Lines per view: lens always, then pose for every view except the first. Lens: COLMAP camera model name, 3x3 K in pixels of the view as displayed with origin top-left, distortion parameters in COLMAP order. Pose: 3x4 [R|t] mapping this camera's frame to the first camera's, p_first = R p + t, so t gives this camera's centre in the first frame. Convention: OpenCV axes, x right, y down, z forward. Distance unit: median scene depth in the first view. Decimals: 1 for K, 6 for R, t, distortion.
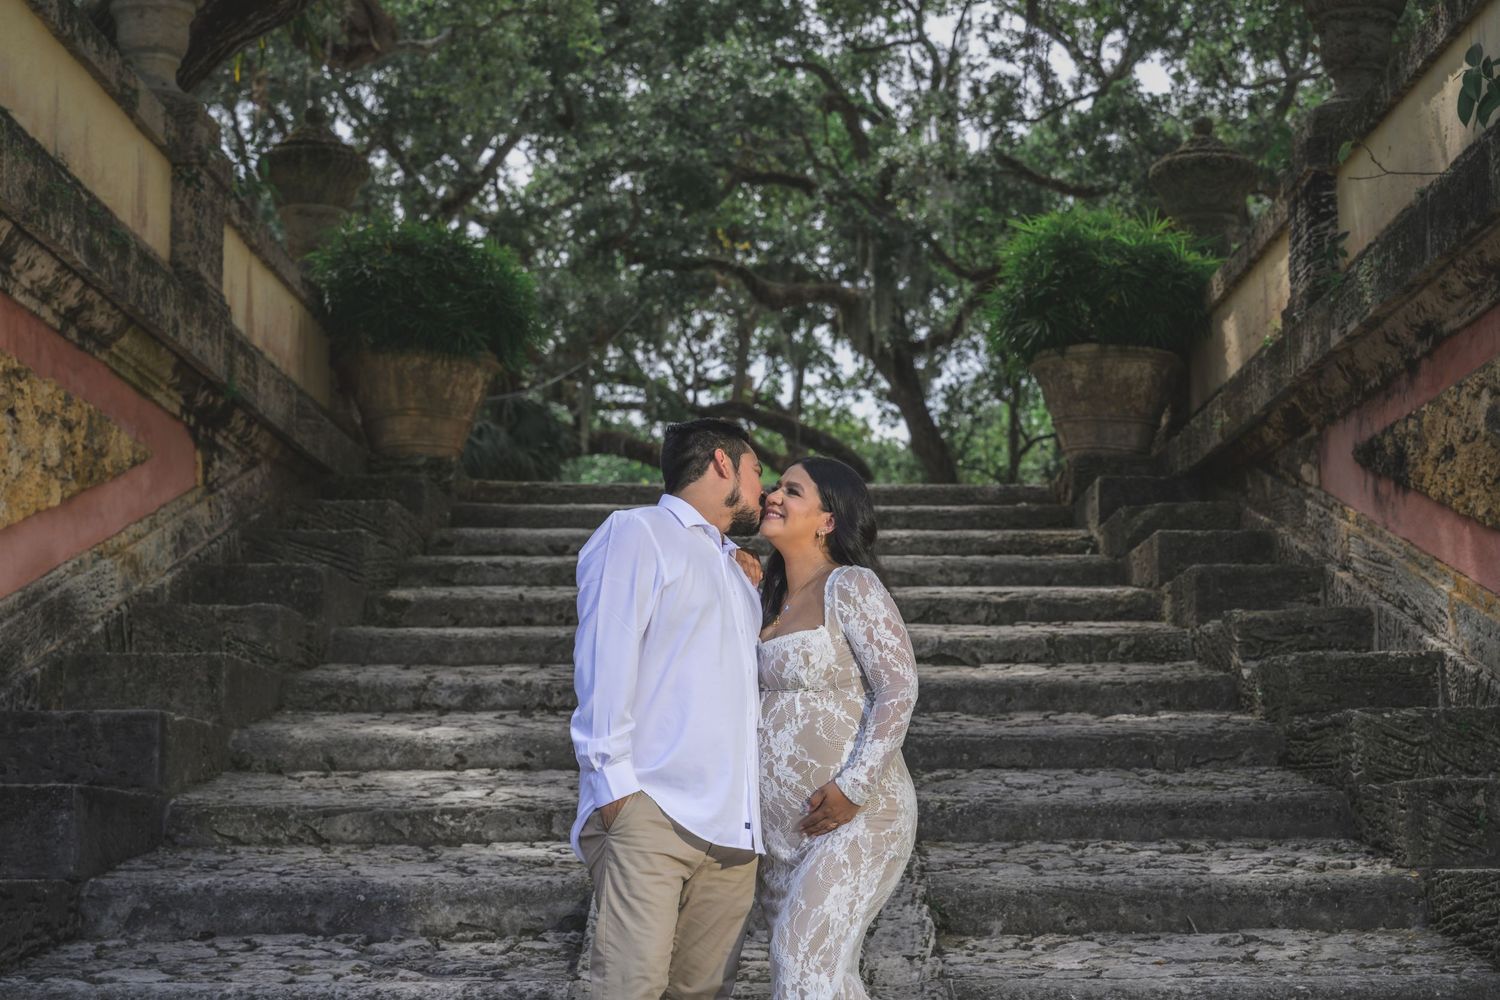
lens RADIAL K [[3085.9, 0, 993.3], [0, 3085.9, 502.3], [0, 0, 1]] dist [0.011206, -0.041787]
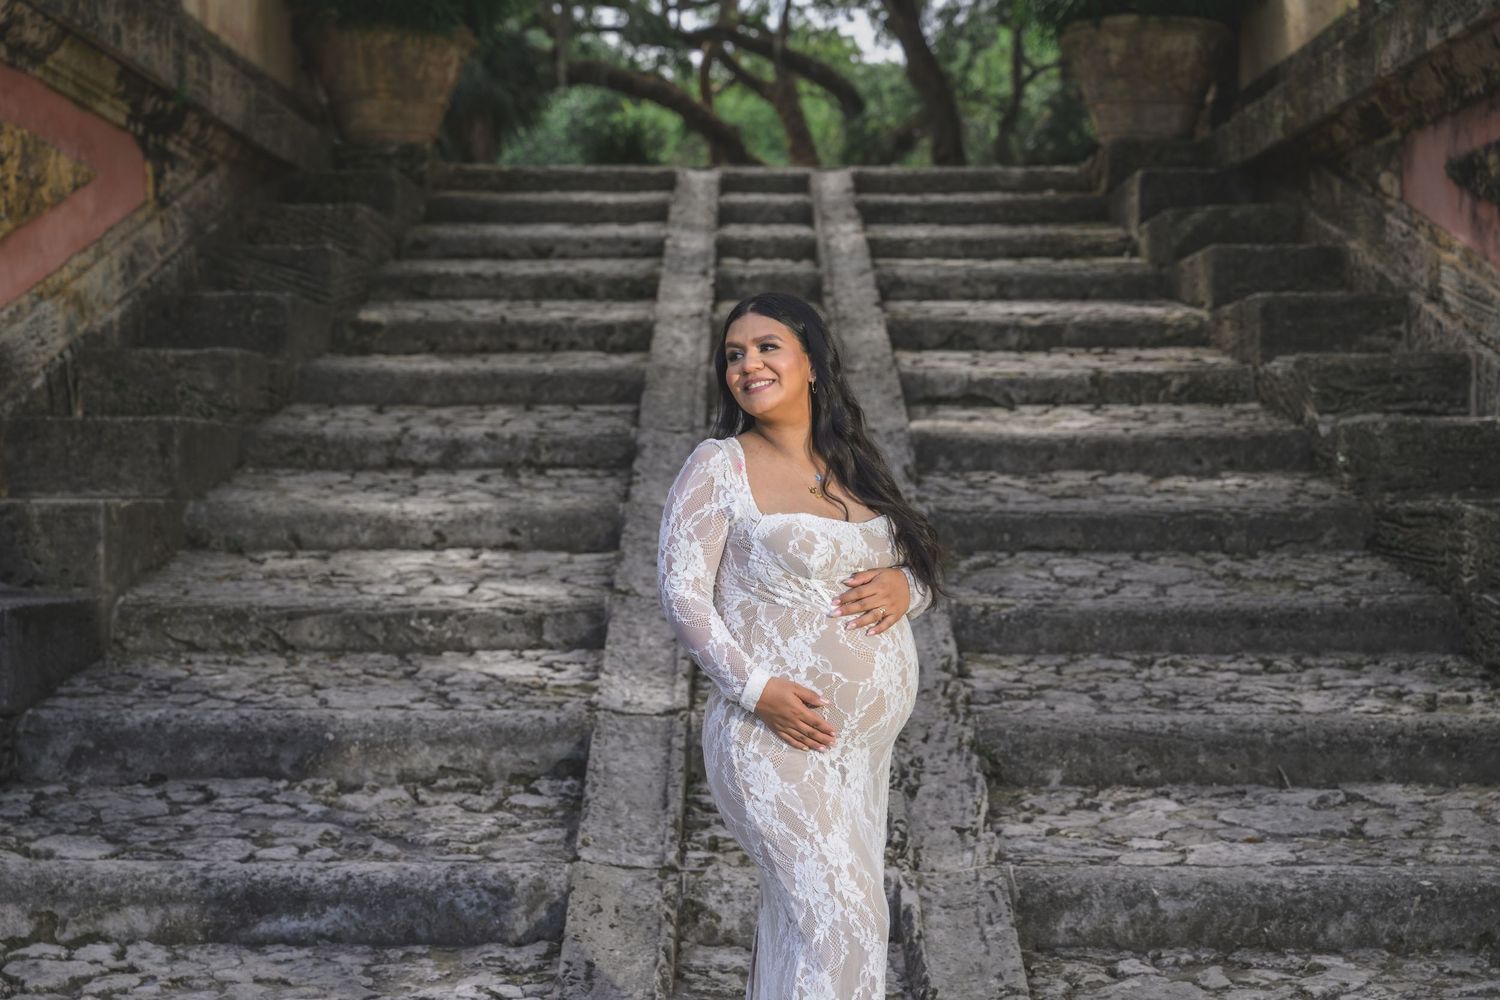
lens RADIAL K [[3171.3, 0, 727.0], [0, 3171.3, 503.1], [0, 0, 1]] dist [0.016903, -0.128612]
pose [[0.996813, 0.008325, -0.079335, -0.015412], [0.001578, 0.992286, 0.123958, -0.036088], [0.079755, -0.123688, 0.989111, 0.091003]]
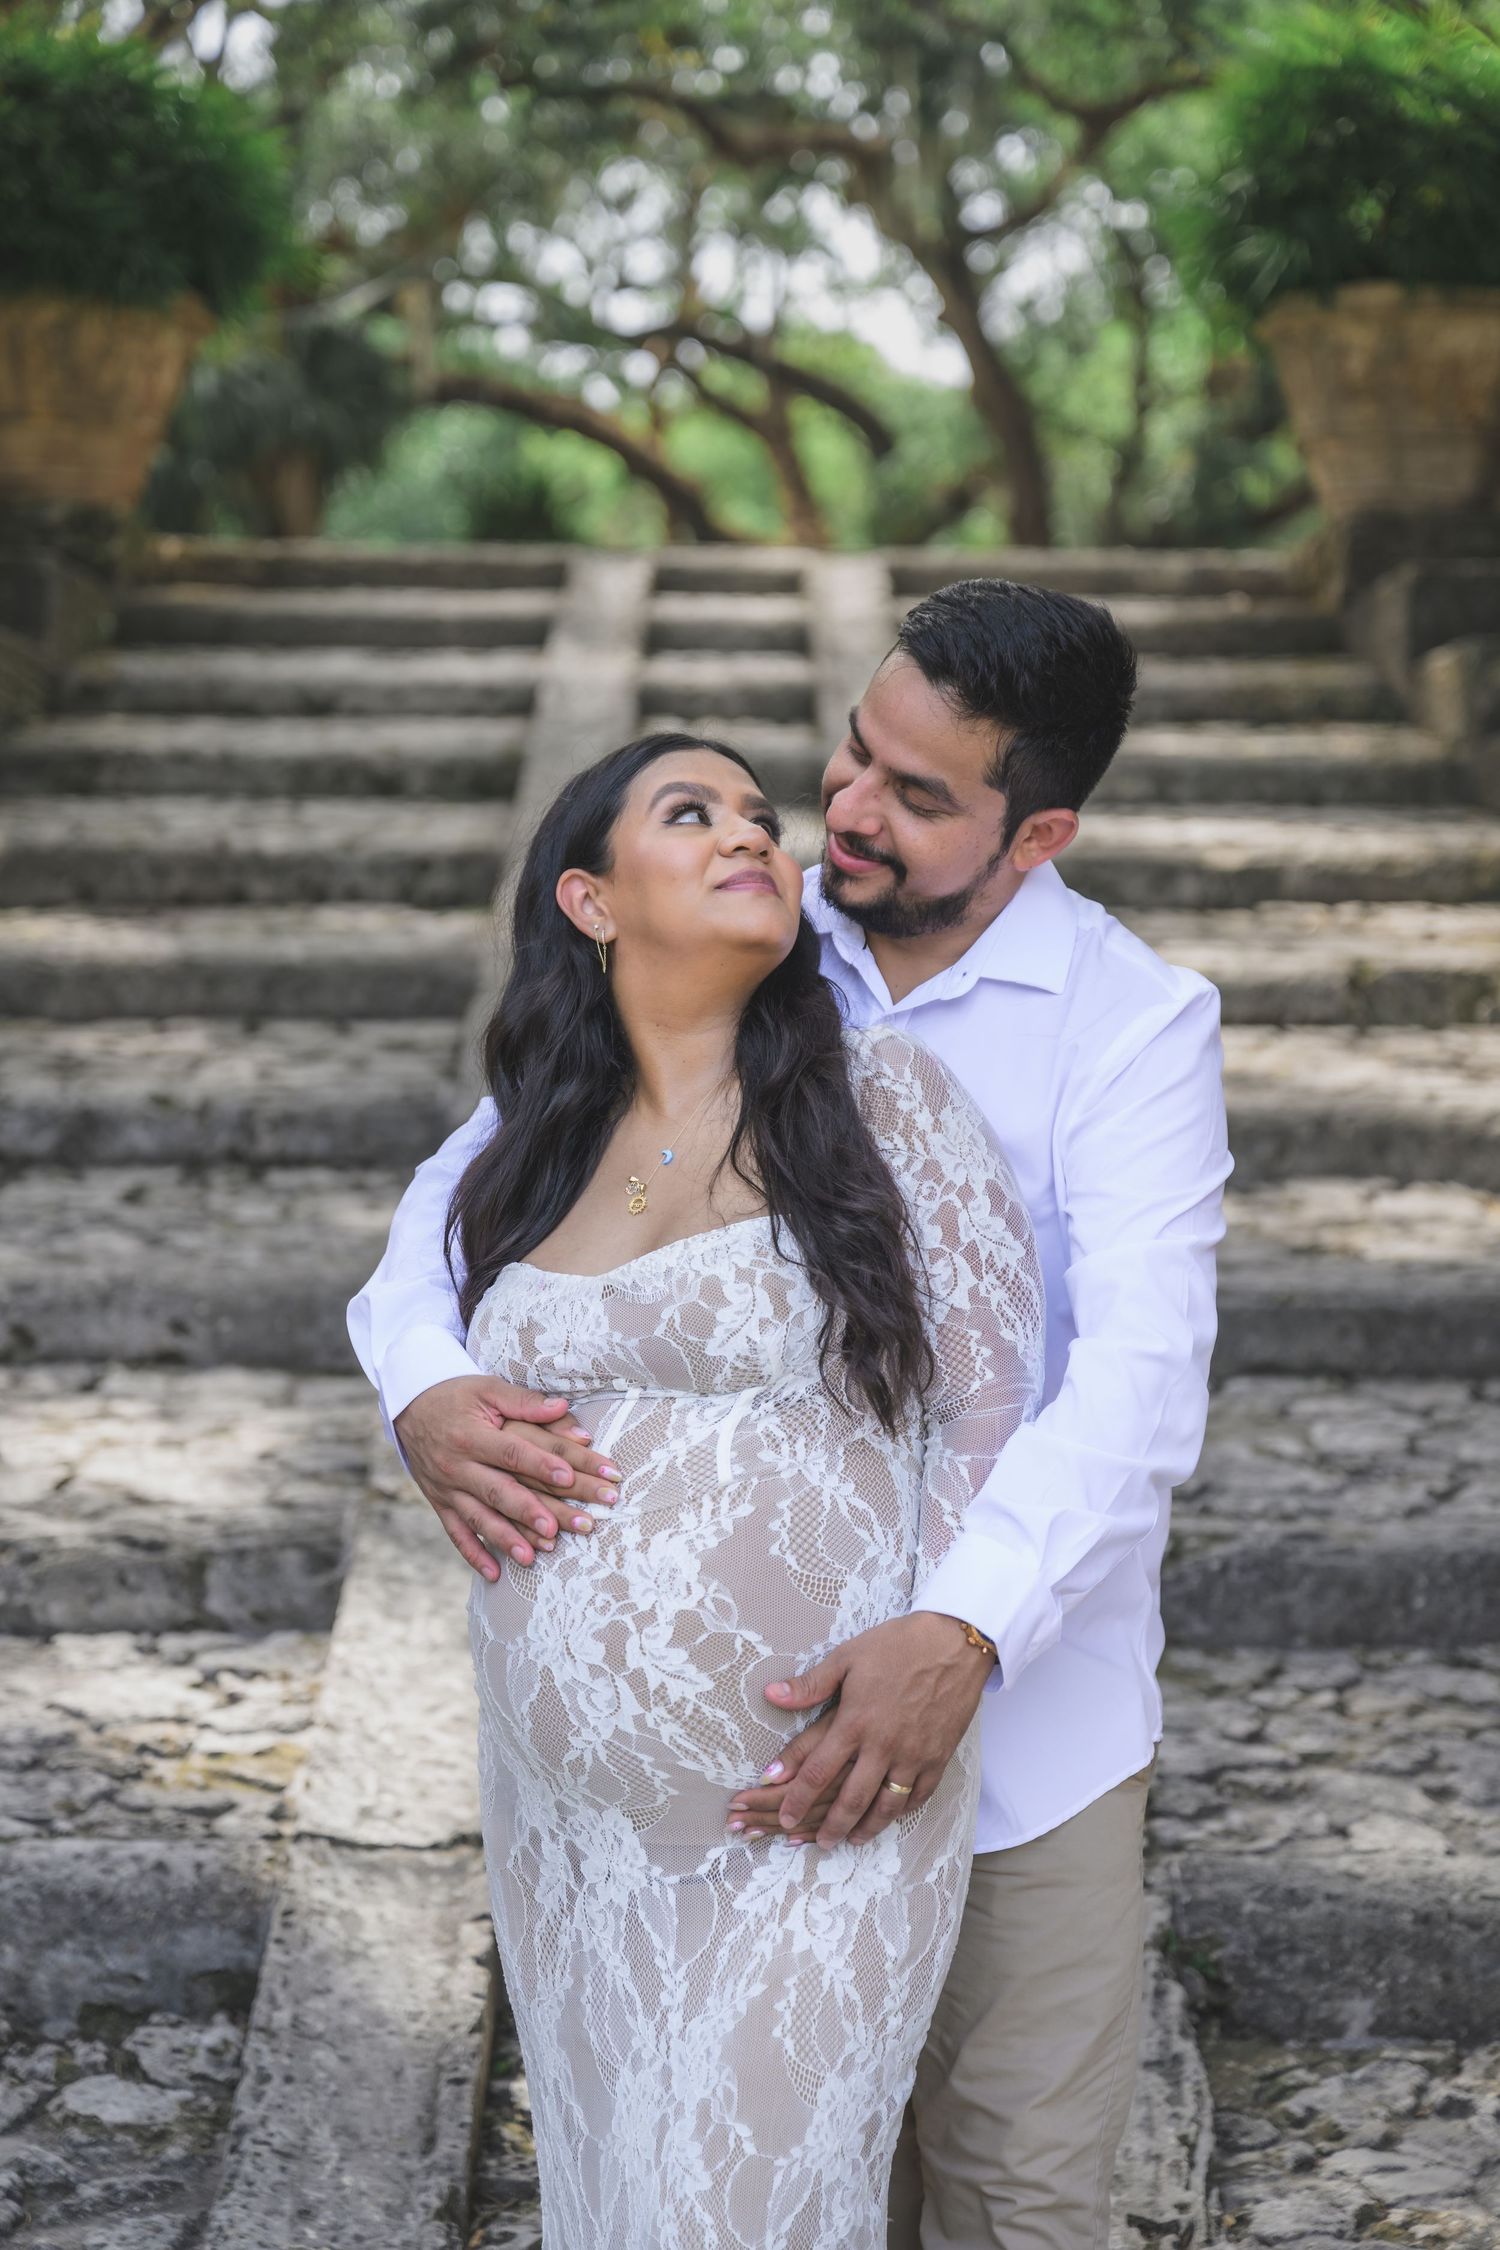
lens RADIAL K [[4628.9, 0, 750.0], [0, 4628.9, 1125.0], [0, 0, 1]] dist [0.011206, -0.041787]
pose [[0.997643, 0.017486, -0.066360, -0.027164], [-0.007695, 0.989399, 0.145020, -0.035634], [0.068192, -0.144168, 0.987201, 0.341619]]
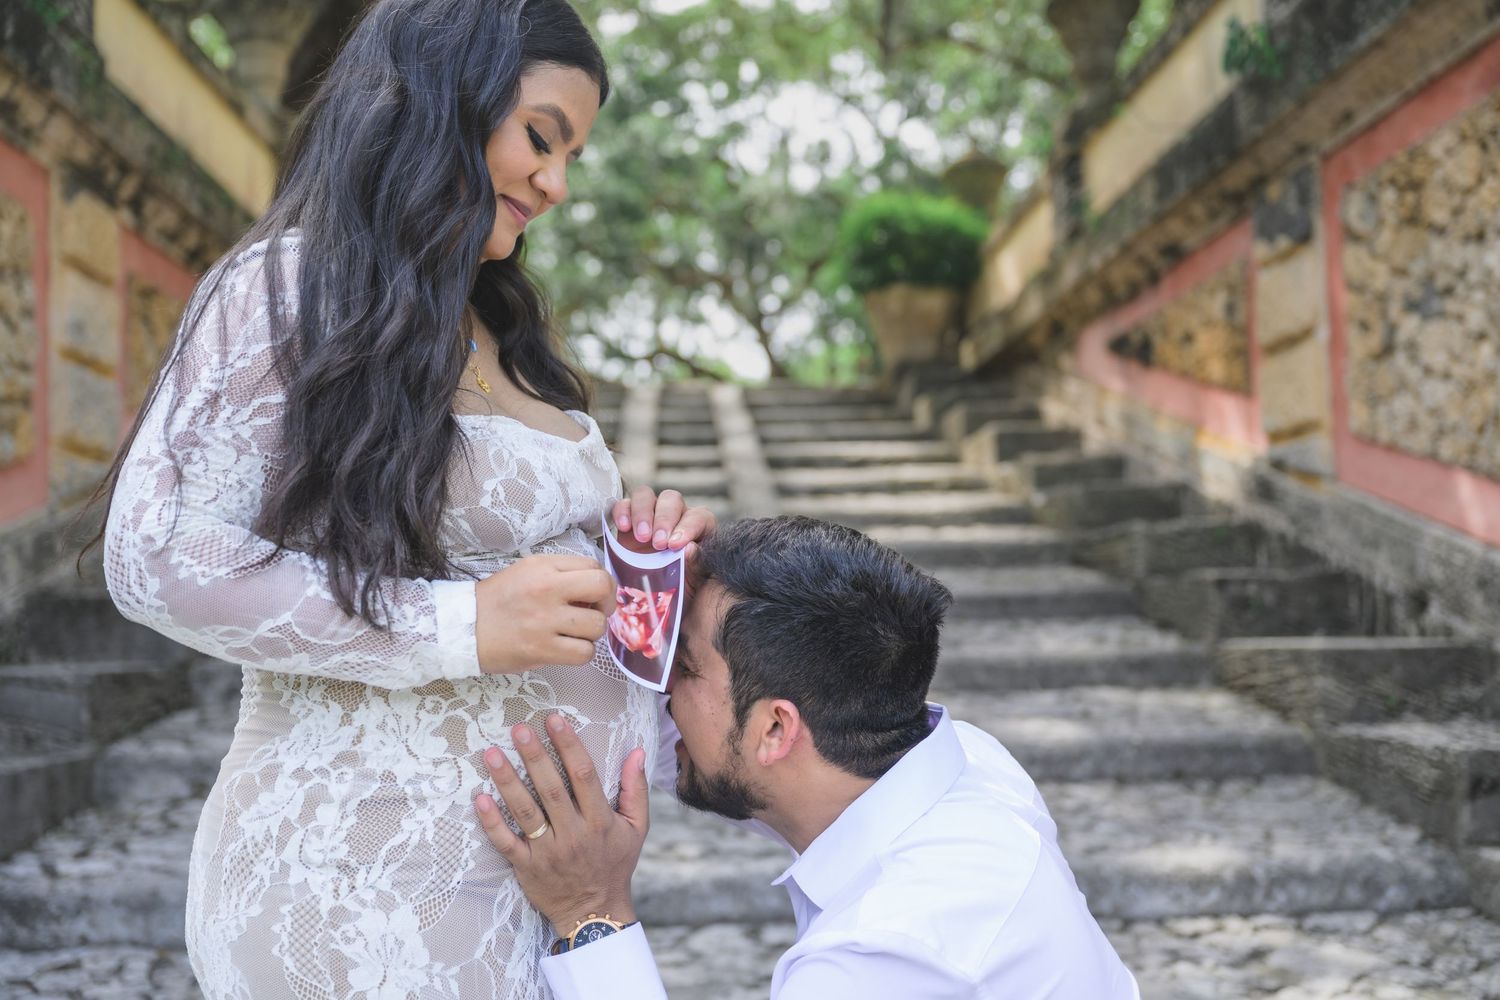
lens RADIAL K [[1827.2, 0, 750.0], [0, 1827.2, 500.0], [0, 0, 1]] dist [0.001311, 0.026575]
pose [[0.999372, -0.015198, -0.032005, -0.022031], [0.016667, 0.998795, 0.046158, 0.014770], [0.031265, -0.046662, 0.998421, 0.167486]]
